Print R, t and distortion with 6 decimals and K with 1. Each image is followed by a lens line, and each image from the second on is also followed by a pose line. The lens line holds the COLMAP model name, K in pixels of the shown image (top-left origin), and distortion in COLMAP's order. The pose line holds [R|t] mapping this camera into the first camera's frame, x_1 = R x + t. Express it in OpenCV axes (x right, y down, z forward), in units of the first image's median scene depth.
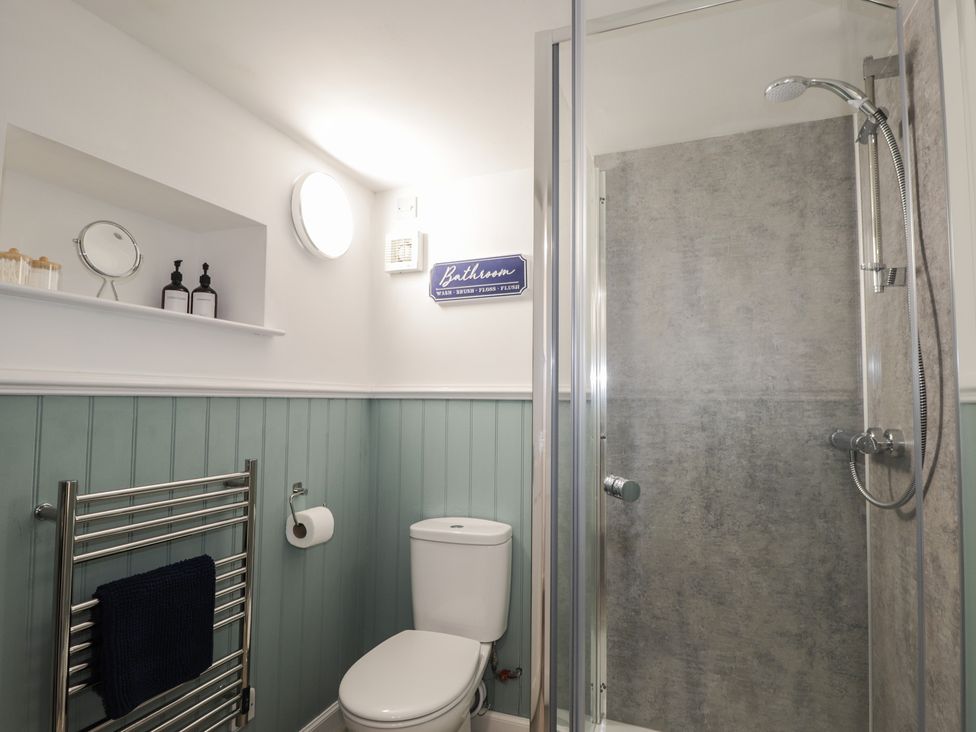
lens RADIAL K [[557.8, 0, 496.9], [0, 557.8, 372.1], [0, 0, 1]] dist [0.004383, -0.013563]
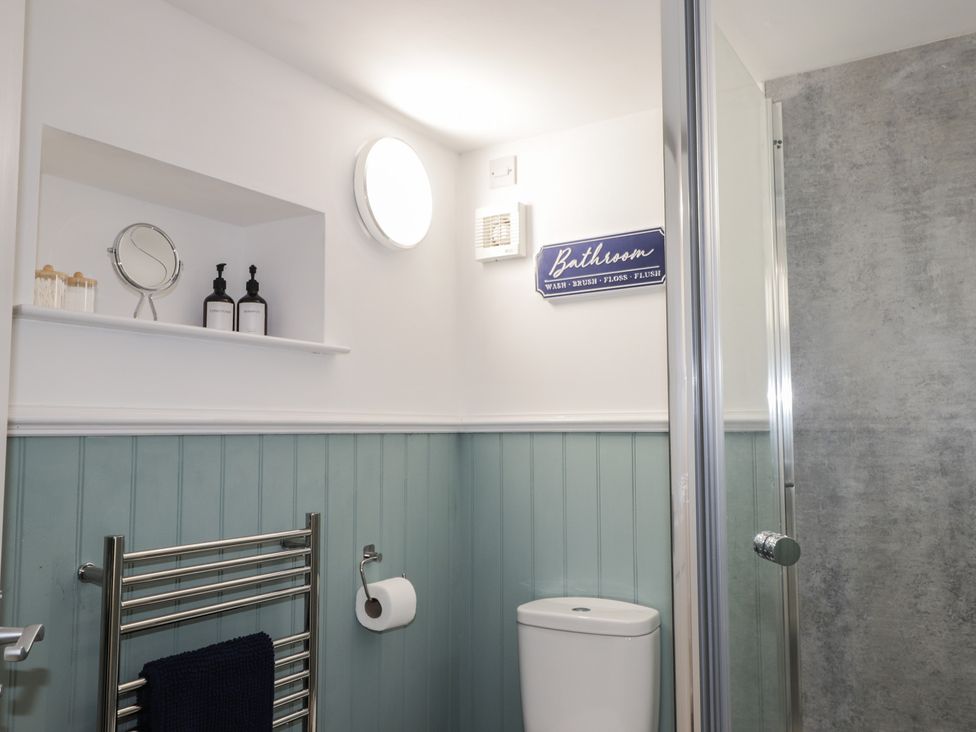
lens RADIAL K [[836.0, 0, 486.9], [0, 836.0, 379.2], [0, 0, 1]] dist [0.012236, 0.002748]
pose [[0.980918, -0.025557, -0.192732, 0.028036], [0.023192, 0.999626, -0.014518, -0.008009], [0.193031, 0.009771, 0.981144, -0.097070]]
